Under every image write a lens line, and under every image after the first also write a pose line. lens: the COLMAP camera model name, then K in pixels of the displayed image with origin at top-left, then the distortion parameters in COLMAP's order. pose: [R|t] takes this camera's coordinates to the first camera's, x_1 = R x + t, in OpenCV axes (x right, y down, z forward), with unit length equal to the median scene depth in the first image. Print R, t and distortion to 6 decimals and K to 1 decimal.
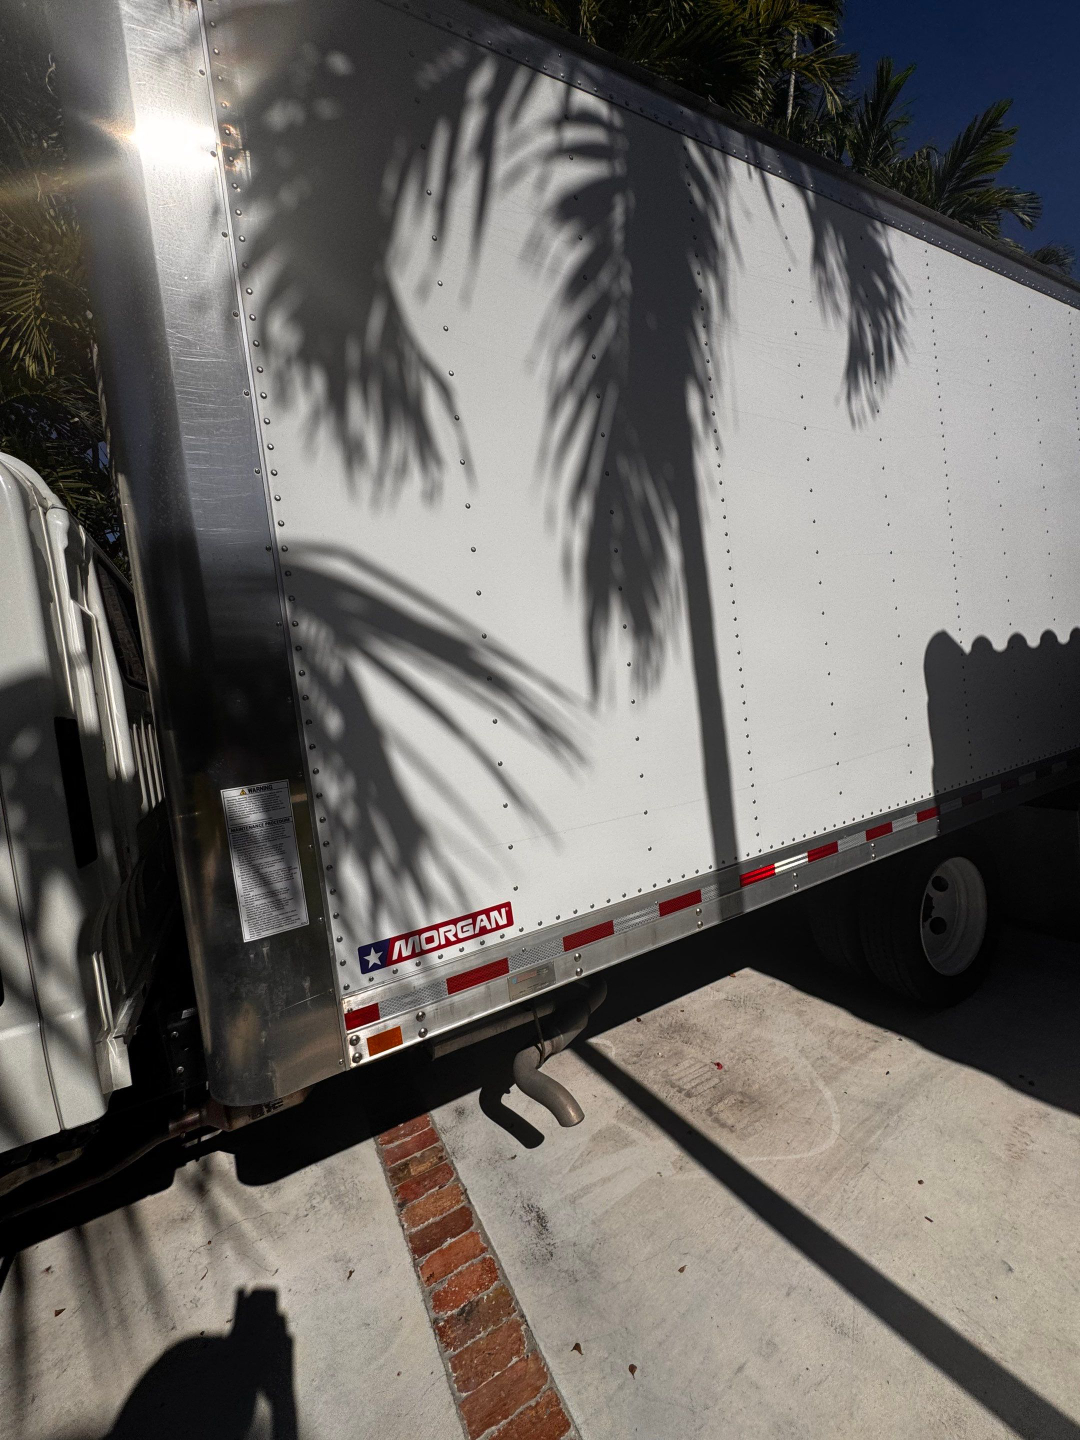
lens RADIAL K [[571.5, 0, 549.2], [0, 571.5, 711.7], [0, 0, 1]] dist [-0.002849, 0.000328]
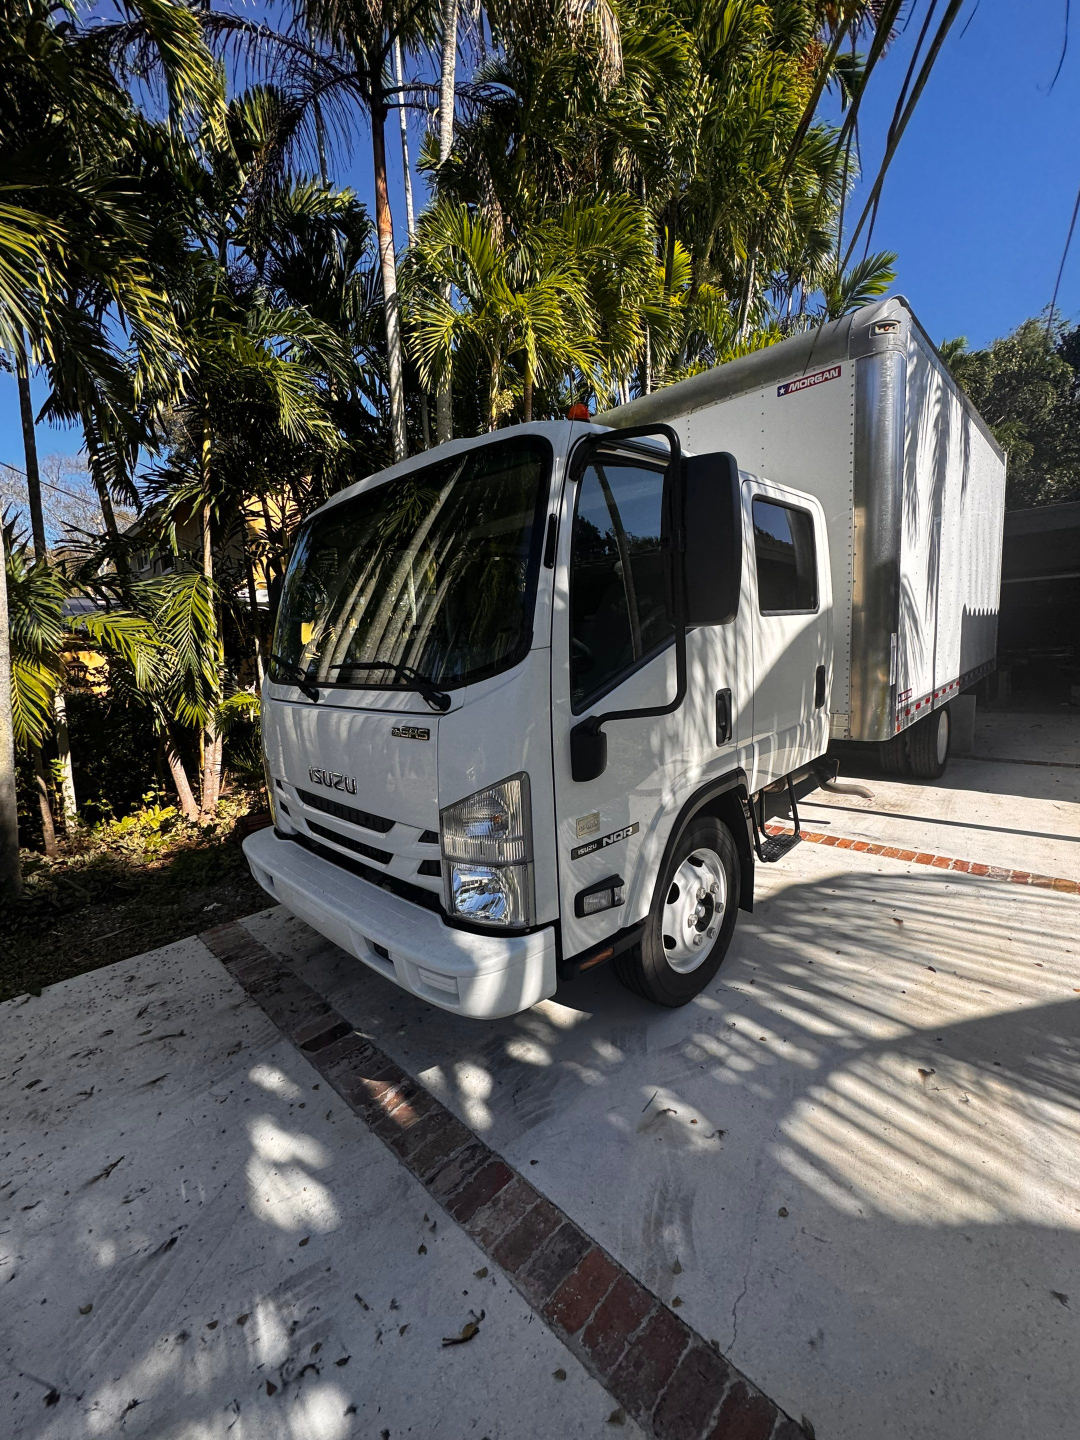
lens RADIAL K [[571.5, 0, 536.9], [0, 571.5, 713.2], [0, 0, 1]] dist [-0.002849, 0.000328]
pose [[0.949636, 0.017908, 0.312843, -1.722242], [-0.039330, 0.997282, 0.062298, 0.230884], [-0.310877, -0.071465, 0.947760, -0.684126]]
